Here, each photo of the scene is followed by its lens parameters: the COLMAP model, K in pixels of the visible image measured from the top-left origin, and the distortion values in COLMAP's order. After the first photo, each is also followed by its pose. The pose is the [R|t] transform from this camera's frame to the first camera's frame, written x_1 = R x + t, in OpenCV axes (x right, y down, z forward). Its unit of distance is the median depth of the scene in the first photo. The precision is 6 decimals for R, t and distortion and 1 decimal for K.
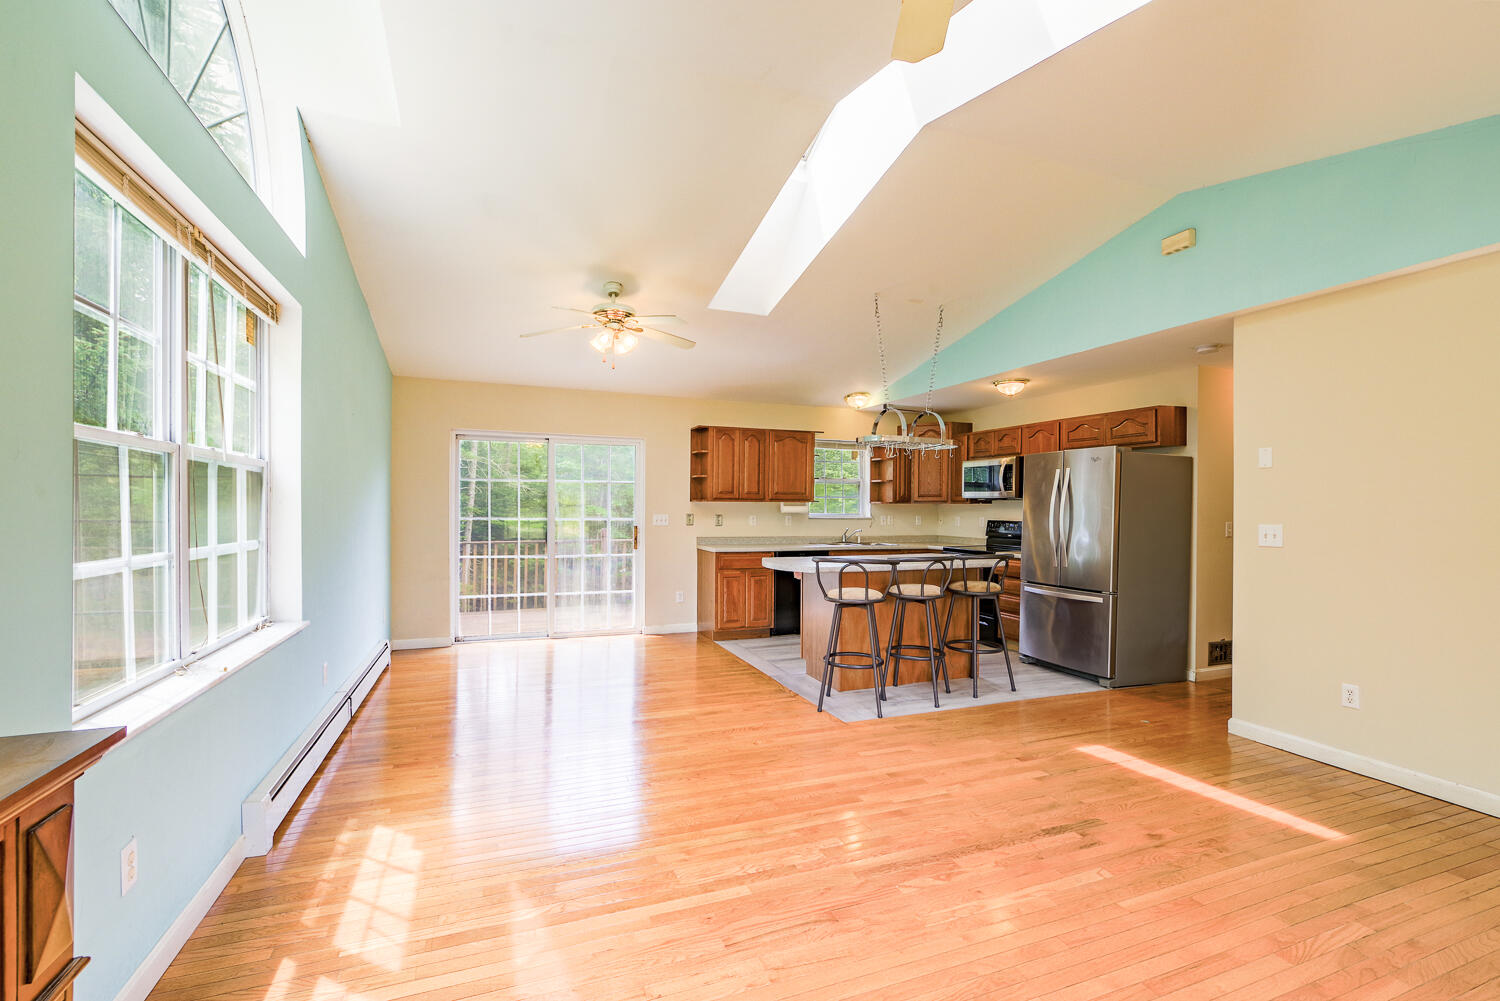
lens RADIAL K [[677.4, 0, 753.5], [0, 677.4, 503.1], [0, 0, 1]] dist [-0.000189, 0.000380]
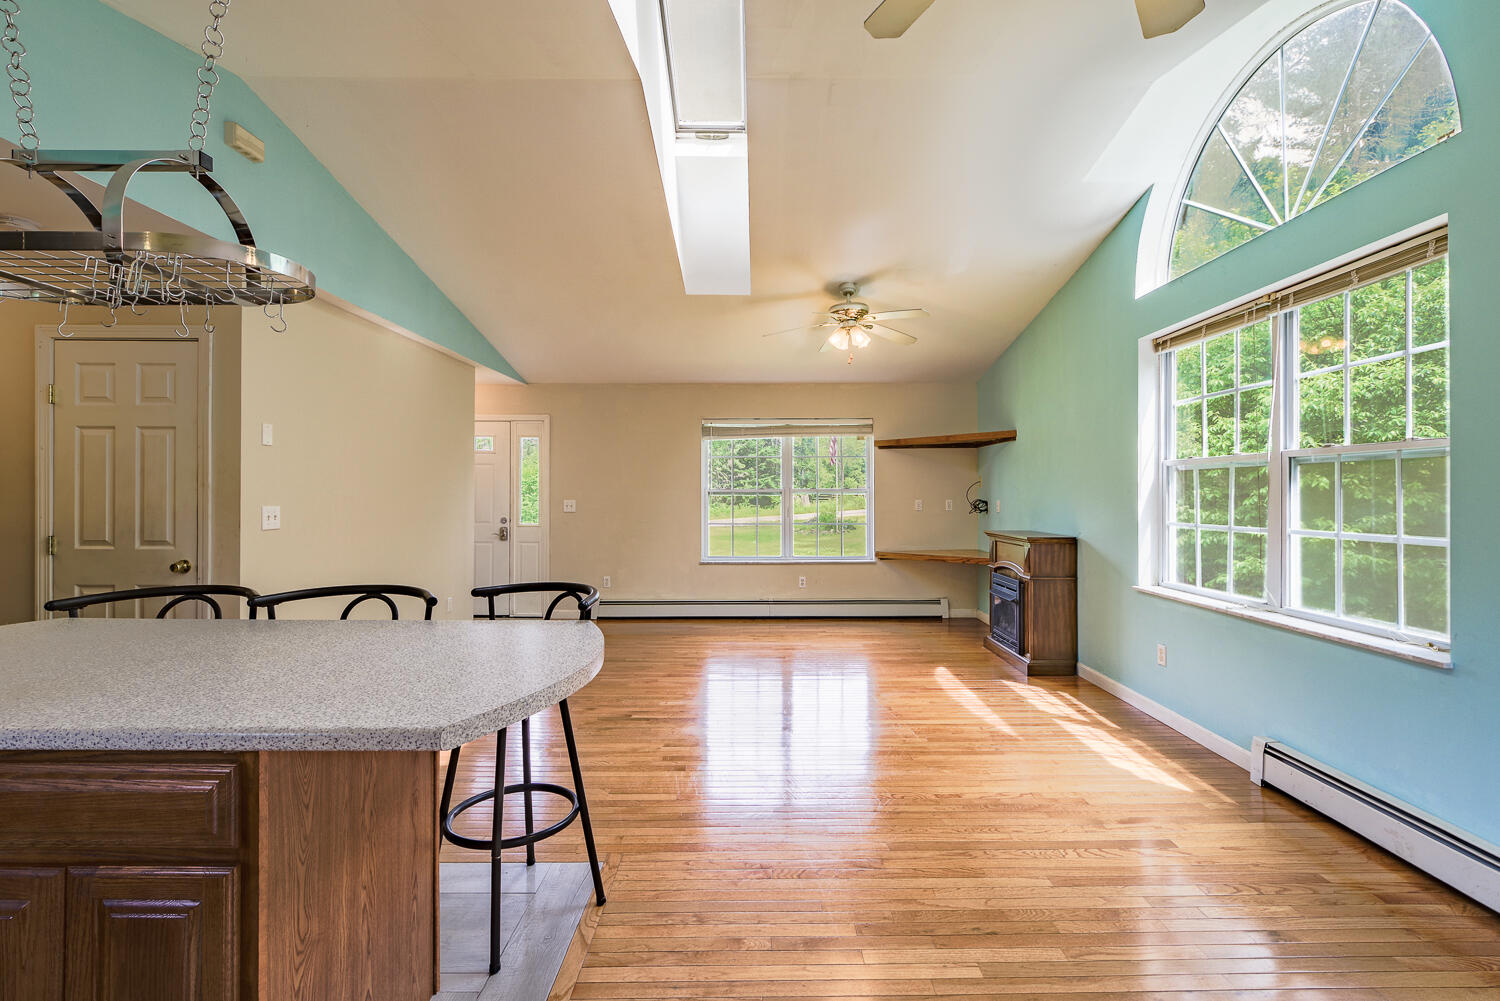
lens RADIAL K [[677.4, 0, 753.5], [0, 677.4, 503.1], [0, 0, 1]] dist [-0.000189, 0.000380]
pose [[-0.929787, -0.015326, 0.367778, -0.325604], [-0.012910, 0.999876, 0.009027, 0.015546], [-0.367871, 0.003645, -0.929870, 2.496916]]
